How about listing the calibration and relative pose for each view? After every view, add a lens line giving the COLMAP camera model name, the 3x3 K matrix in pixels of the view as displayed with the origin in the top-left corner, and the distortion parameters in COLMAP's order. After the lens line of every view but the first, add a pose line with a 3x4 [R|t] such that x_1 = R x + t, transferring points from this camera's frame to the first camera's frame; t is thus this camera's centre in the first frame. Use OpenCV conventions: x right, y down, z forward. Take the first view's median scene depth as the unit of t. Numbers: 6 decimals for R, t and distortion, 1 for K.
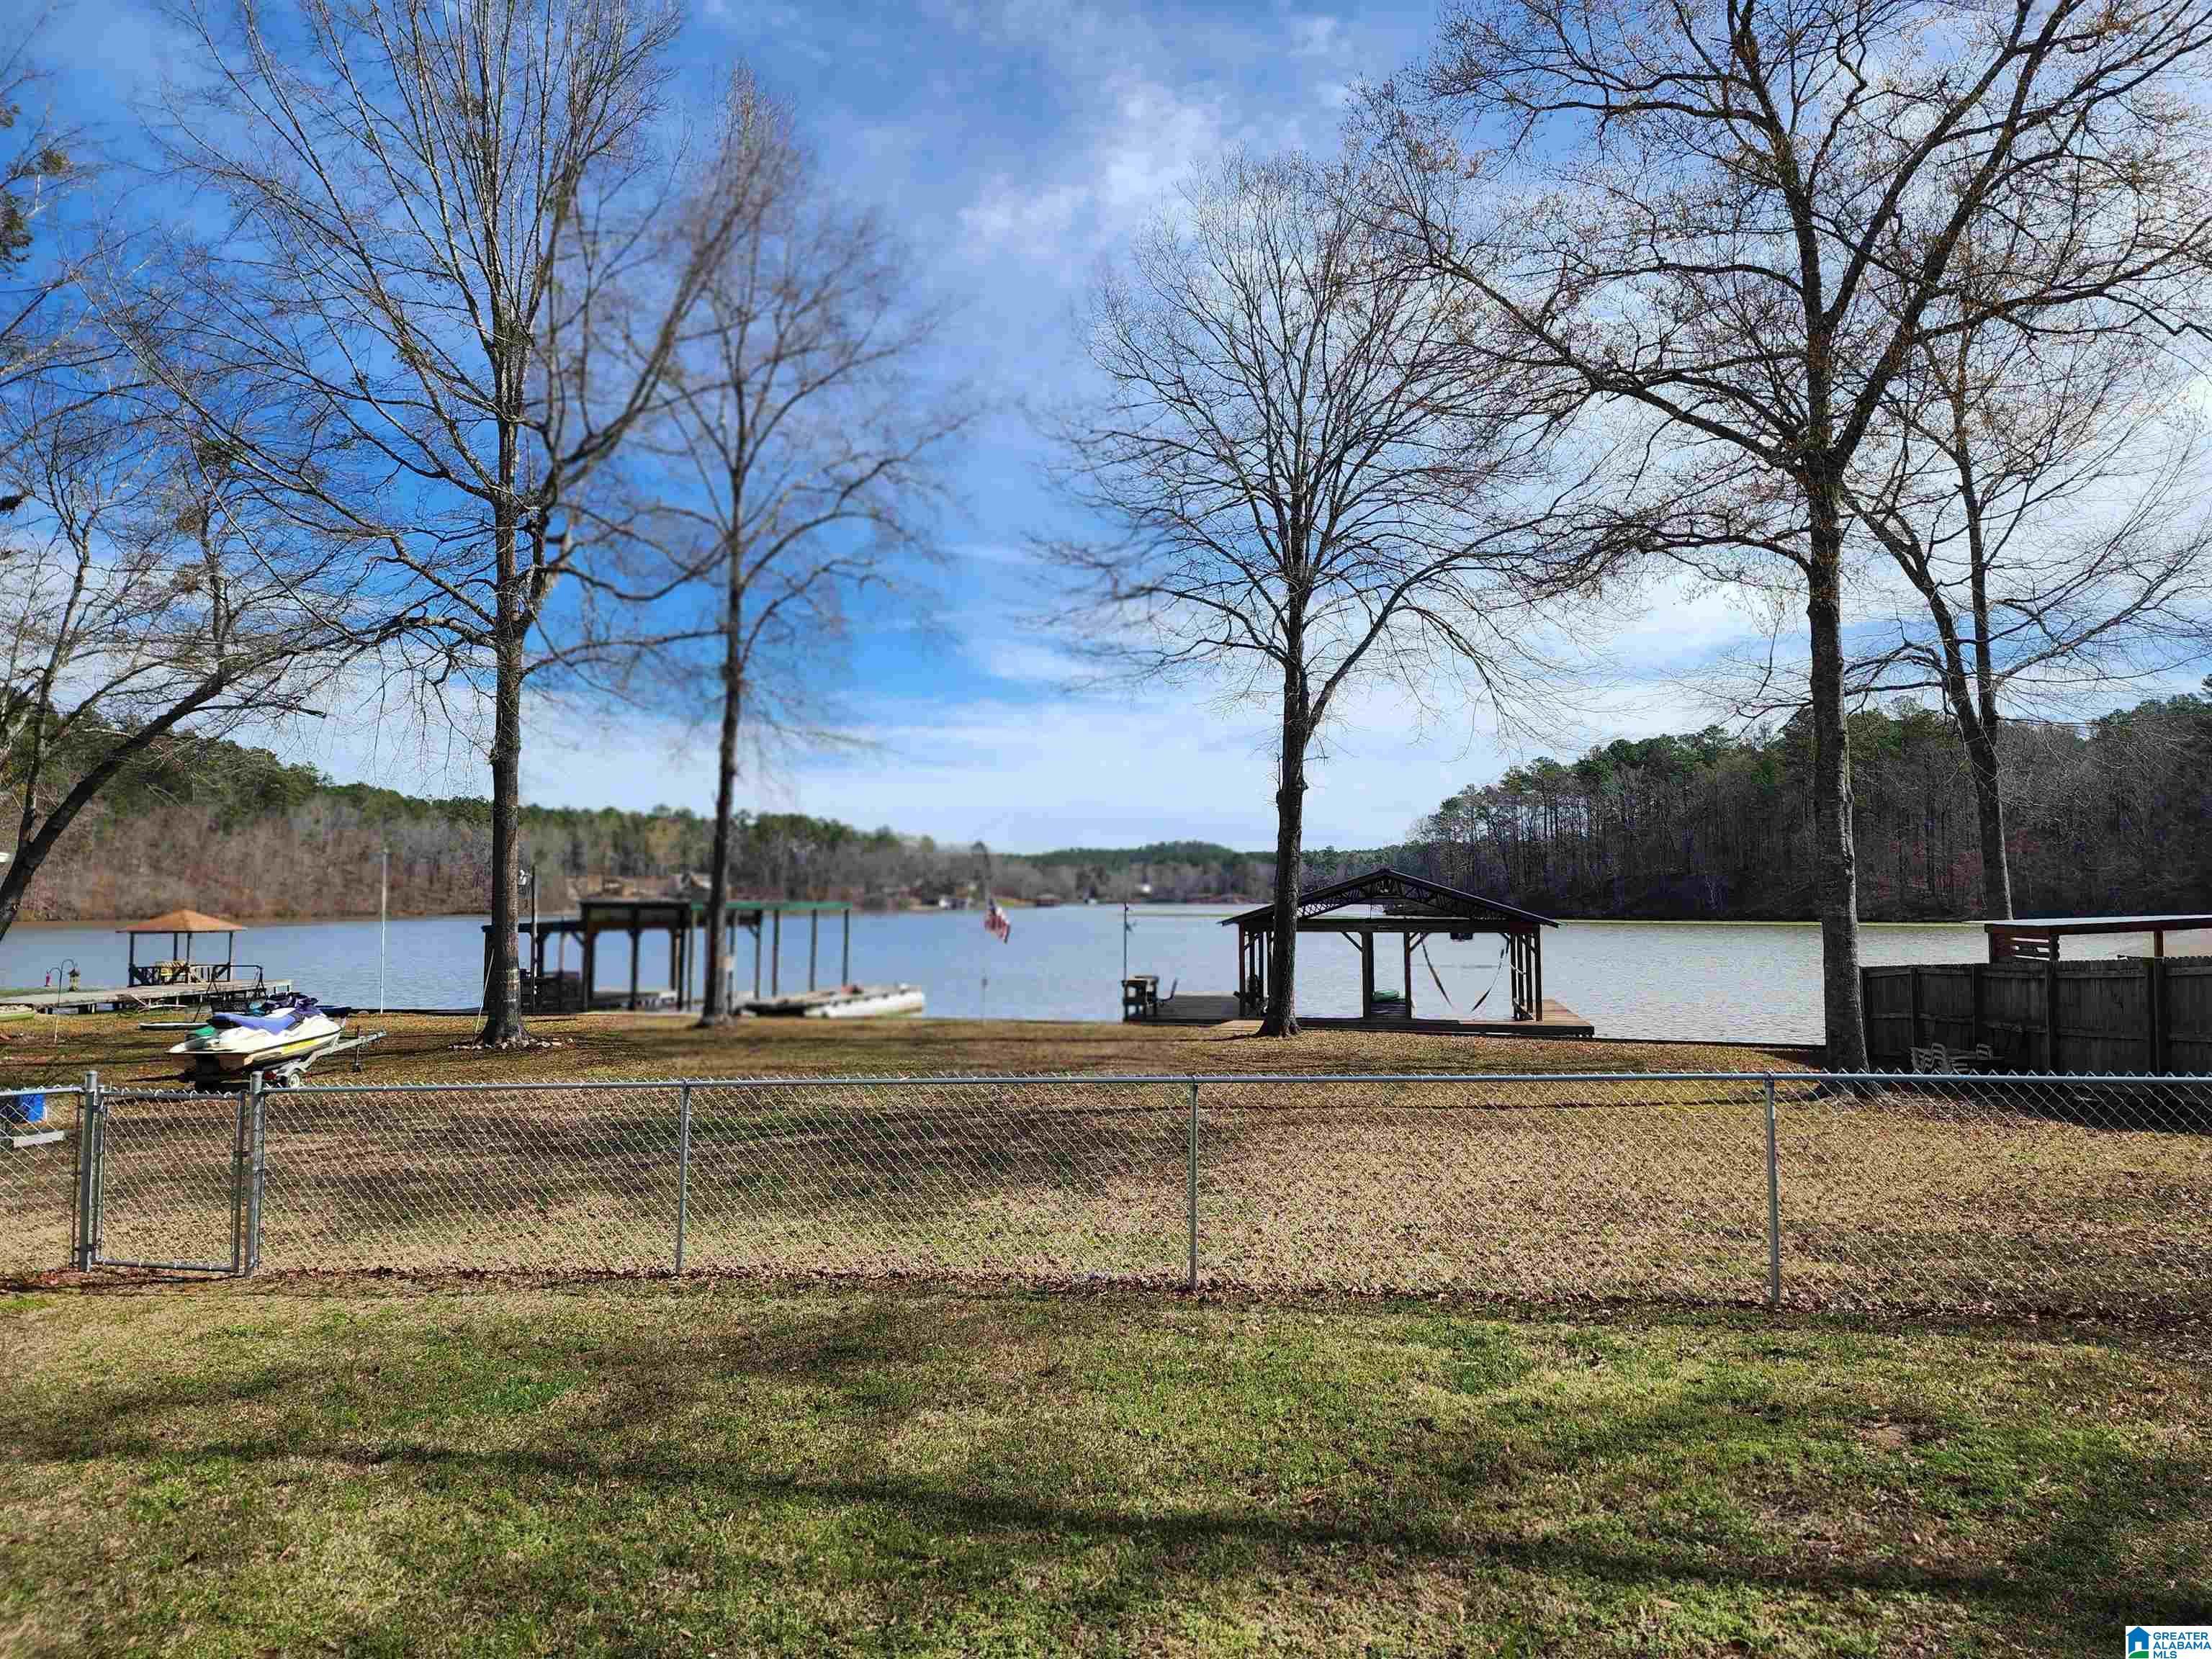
lens RADIAL K [[1459.5, 0, 1113.3], [0, 1459.5, 807.8], [0, 0, 1]] dist [0.106820, -0.099272]
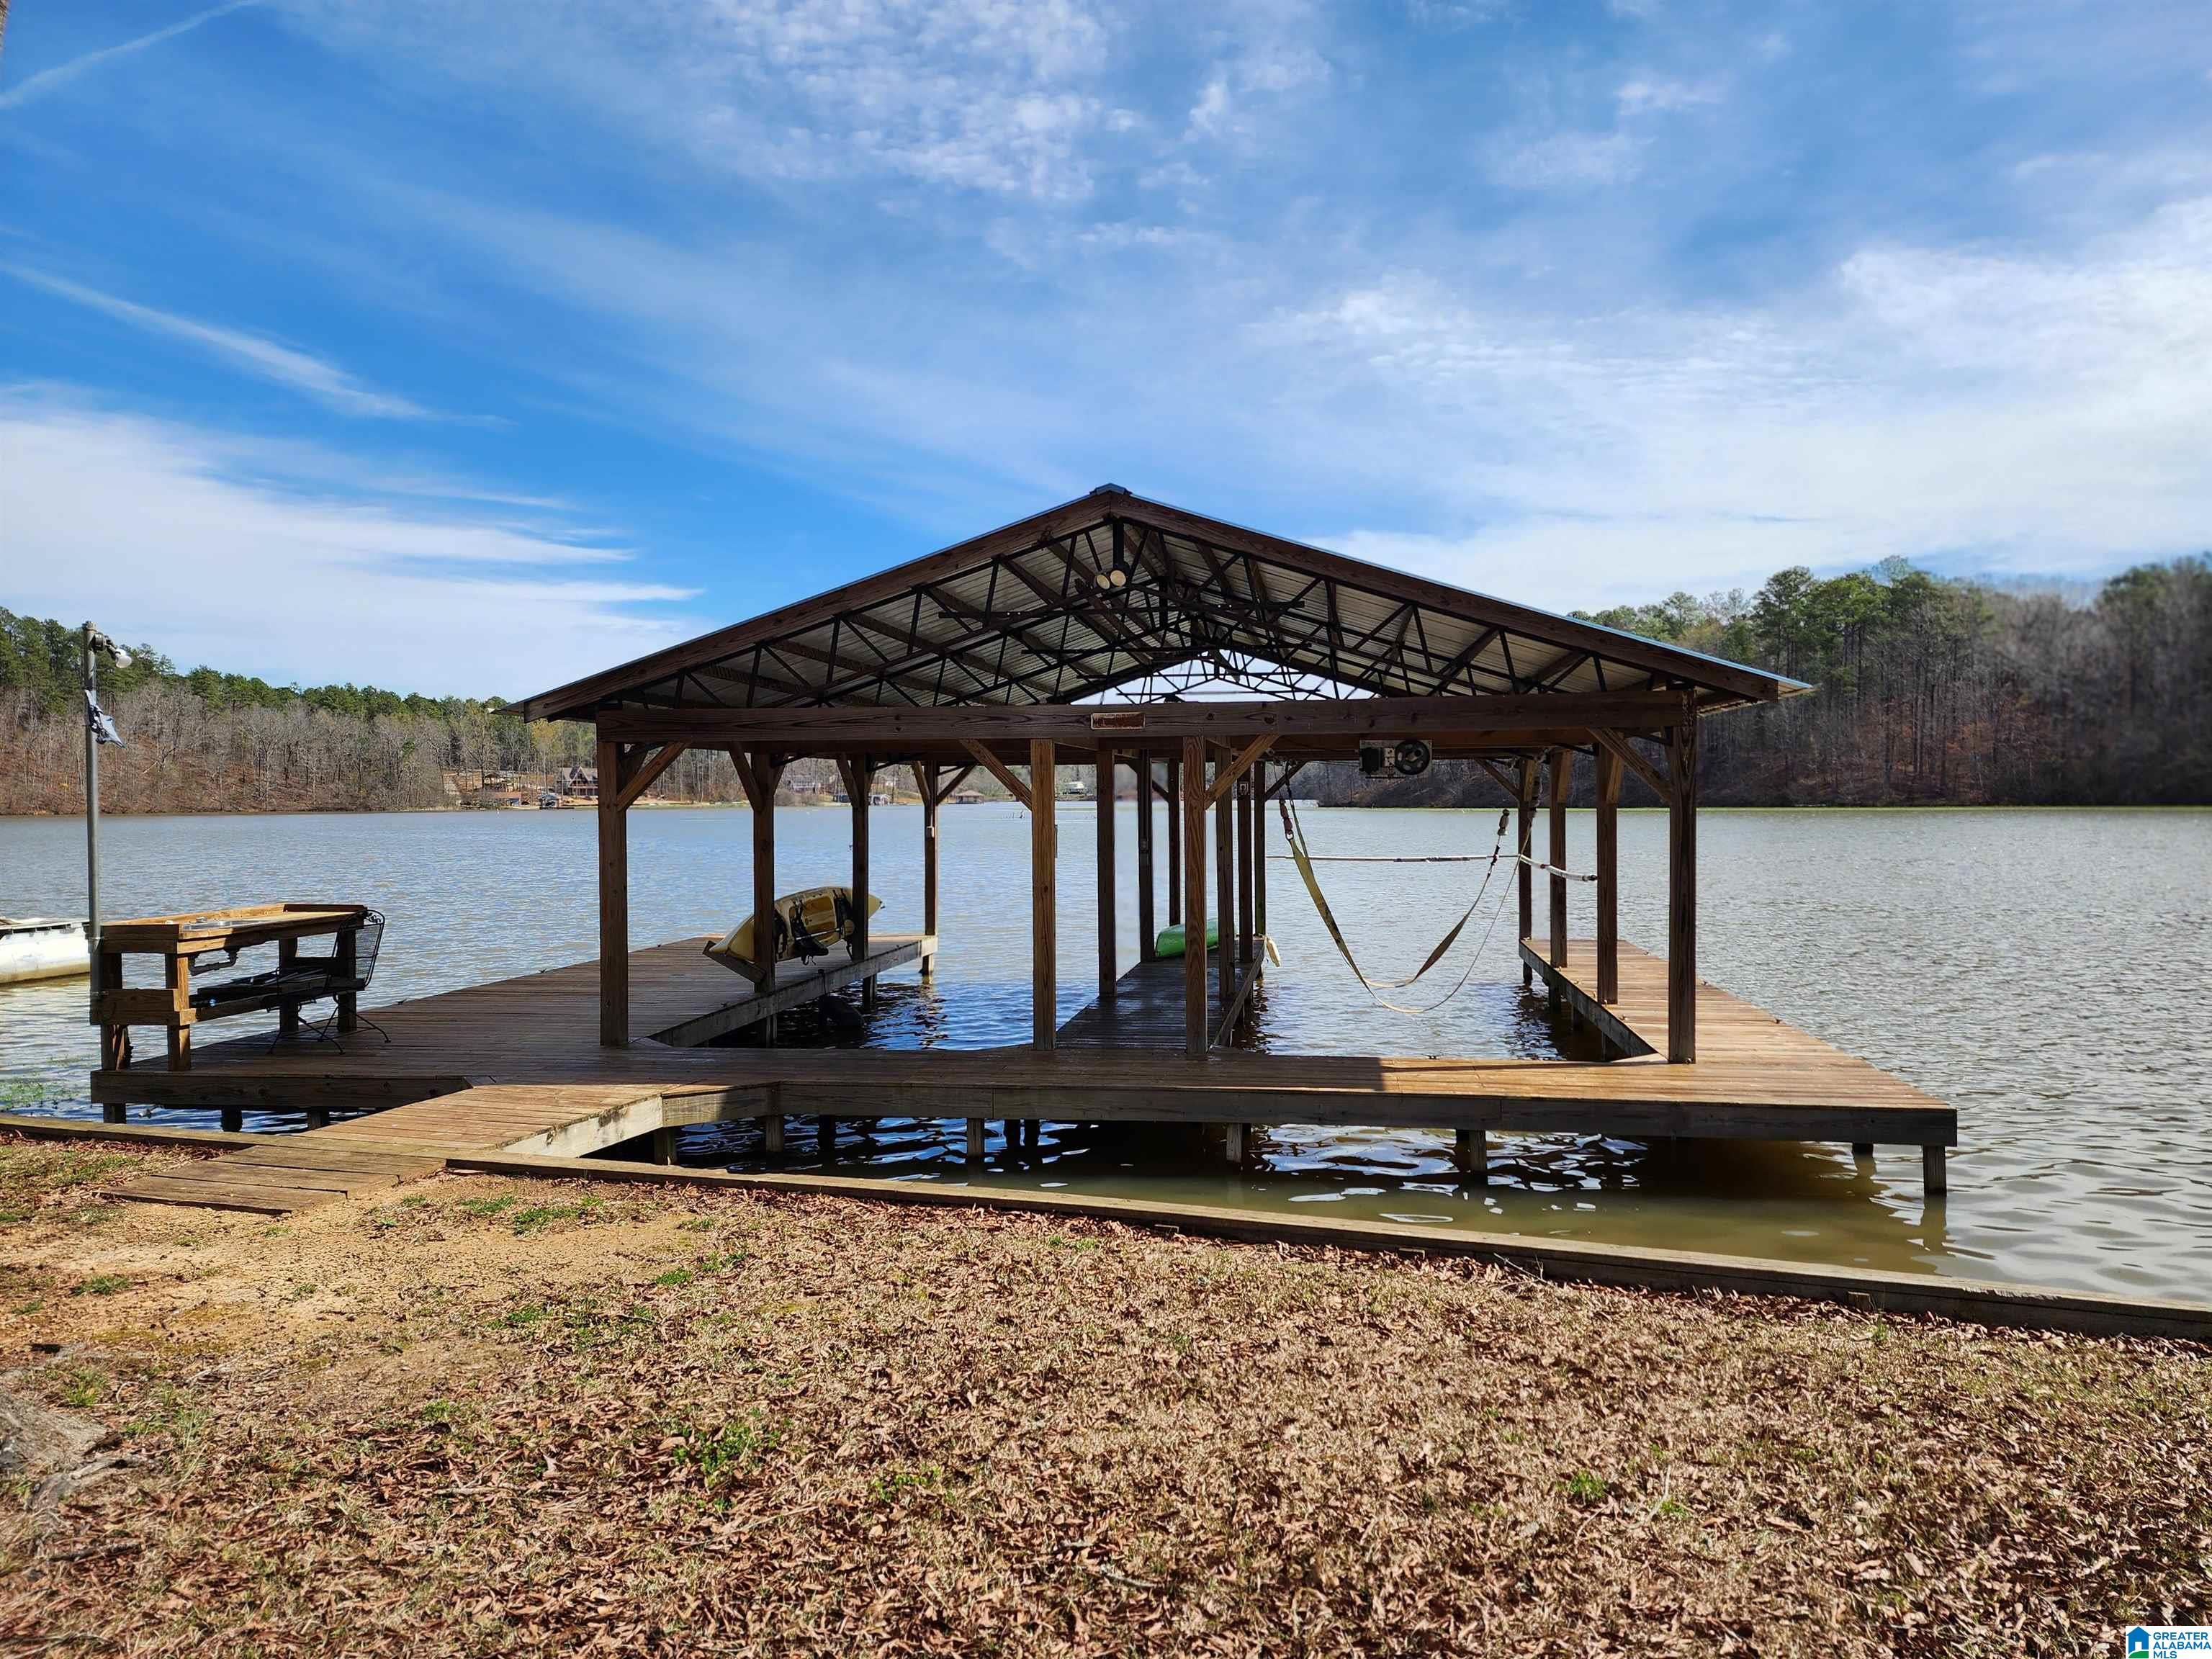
lens RADIAL K [[1479.1, 0, 1112.6], [0, 1479.1, 834.3], [0, 0, 1]] dist [0.043601, -0.000331]
pose [[0.999180, -0.005044, 0.040170, 0.137770], [0.001526, 0.996196, 0.087123, 0.062898], [-0.040456, -0.086990, 0.995387, 0.577956]]
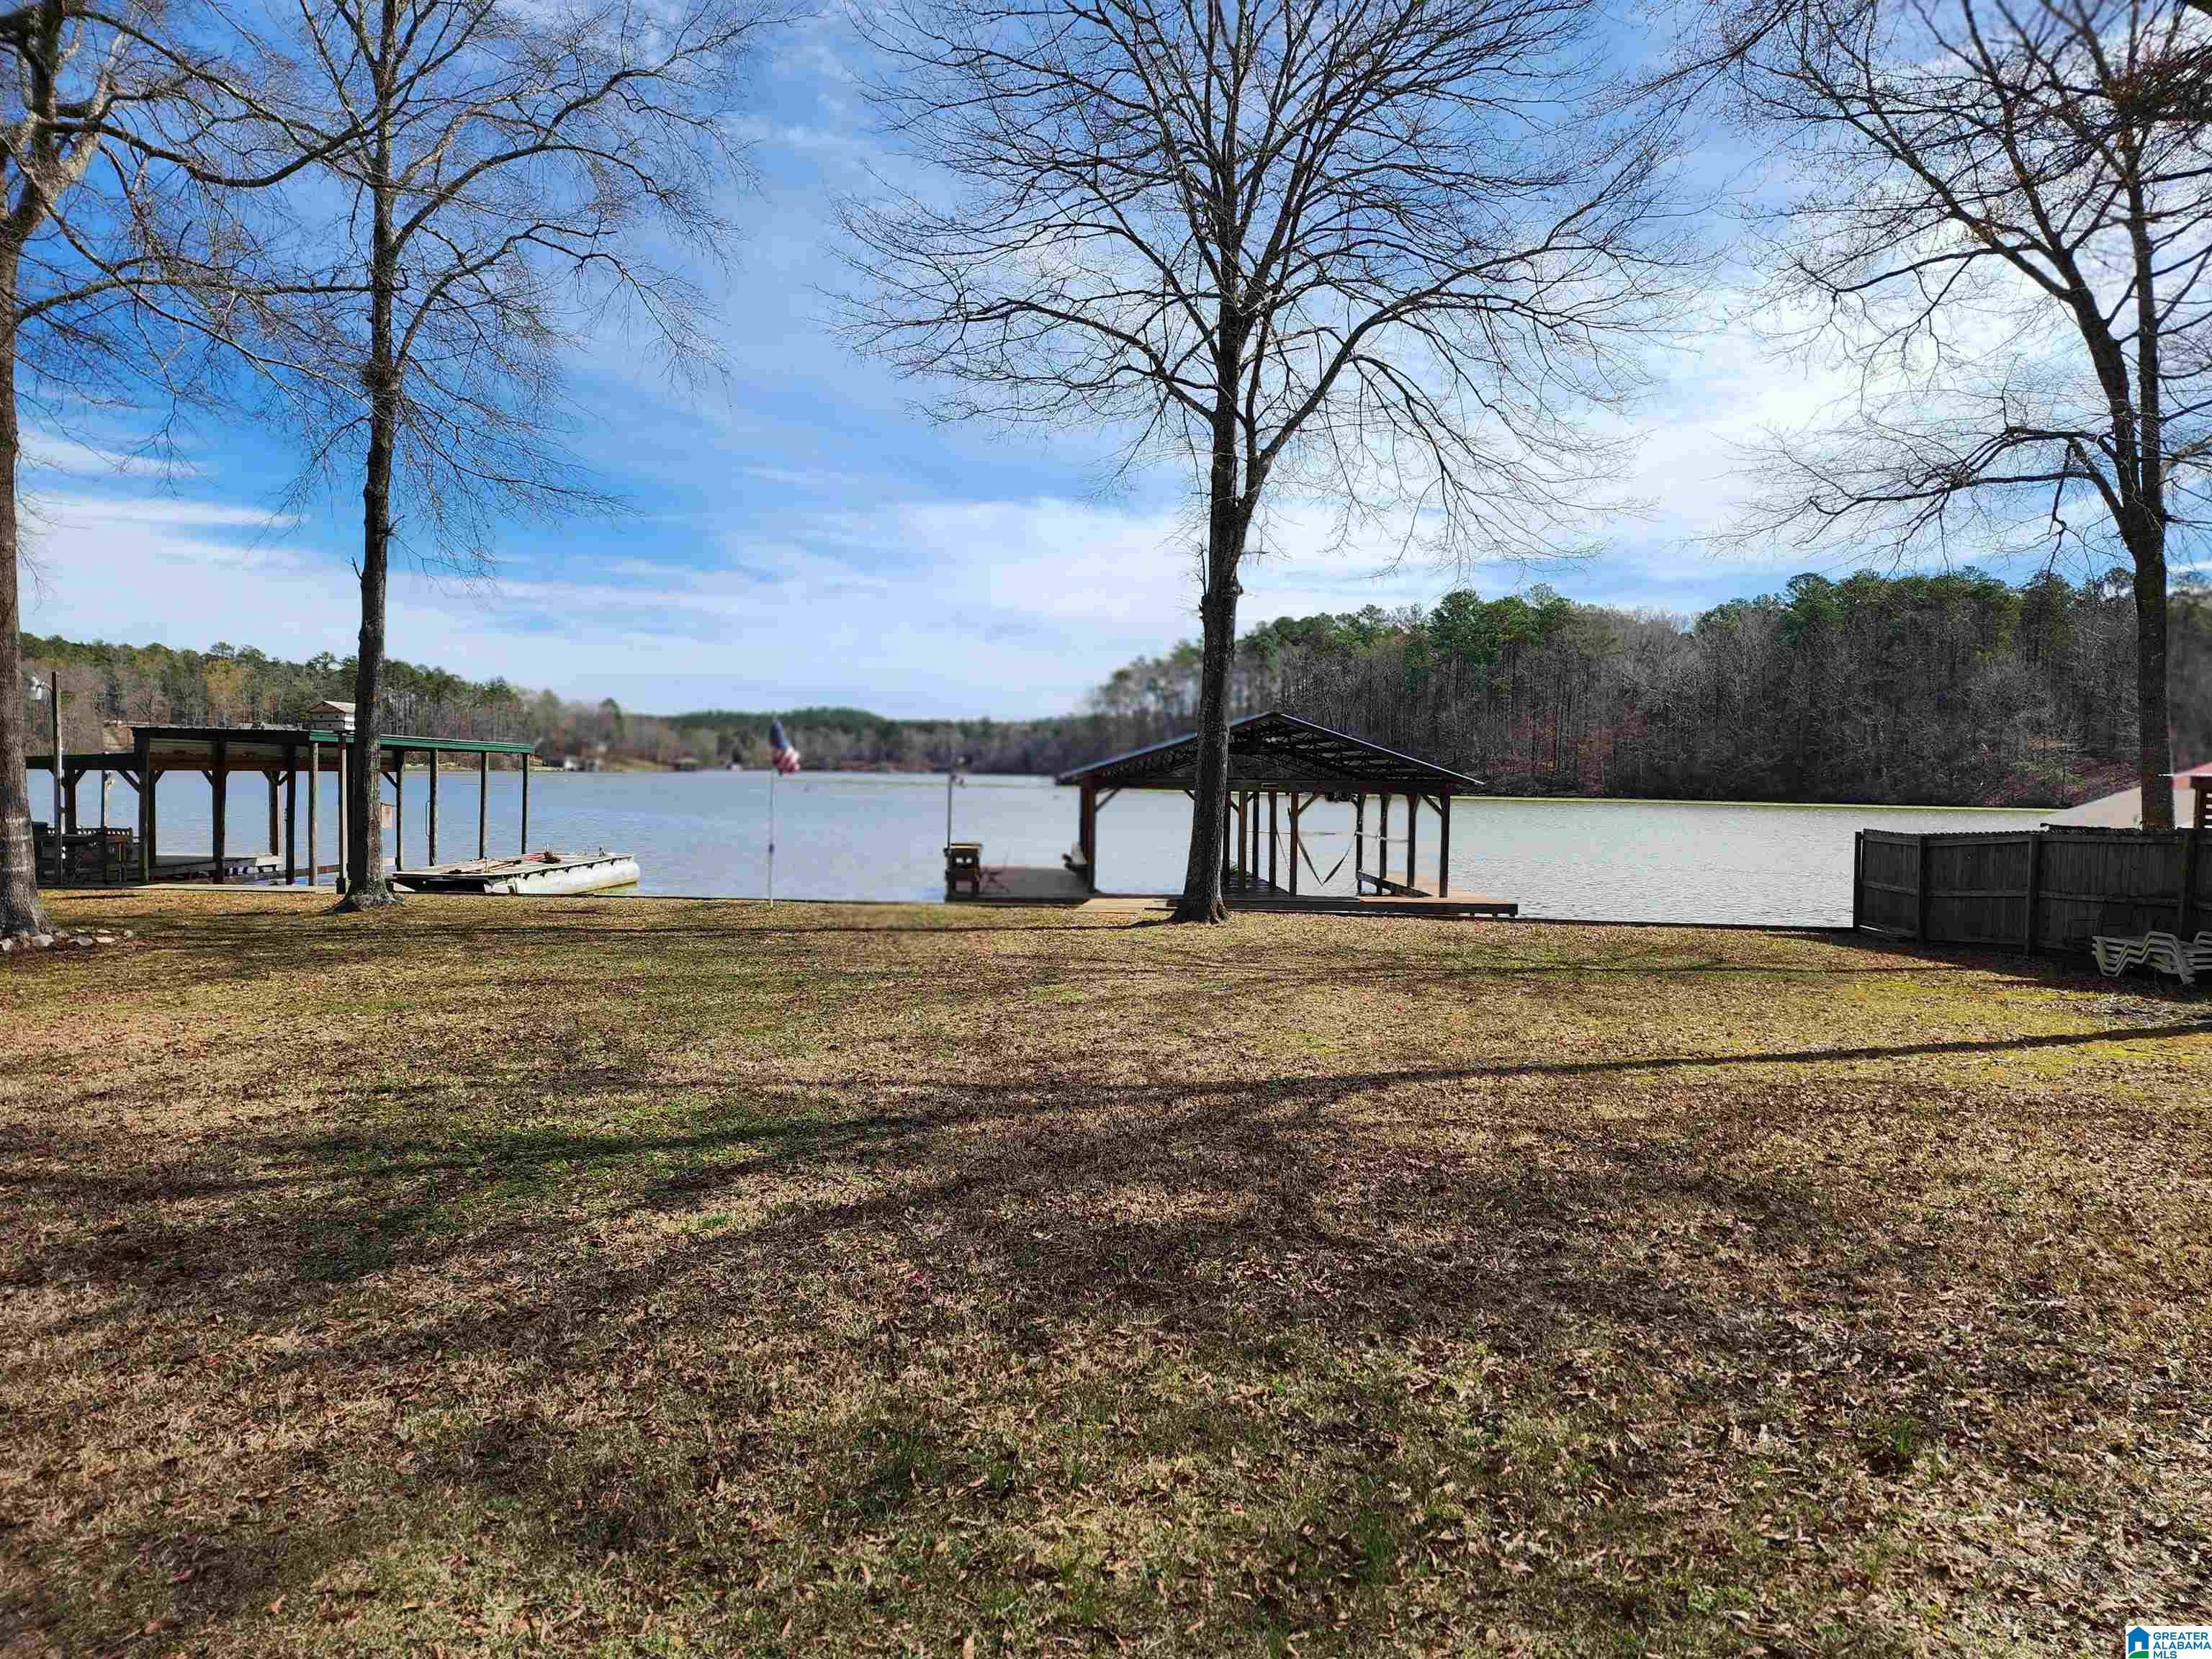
lens RADIAL K [[1471.1, 0, 1107.3], [0, 1471.1, 833.7], [0, 0, 1]] dist [0.076205, -0.067988]
pose [[0.972186, 0.009976, 0.233996, -0.071016], [-0.034660, 0.994220, 0.101616, 0.023061], [-0.231630, -0.106900, 0.966913, 0.185046]]
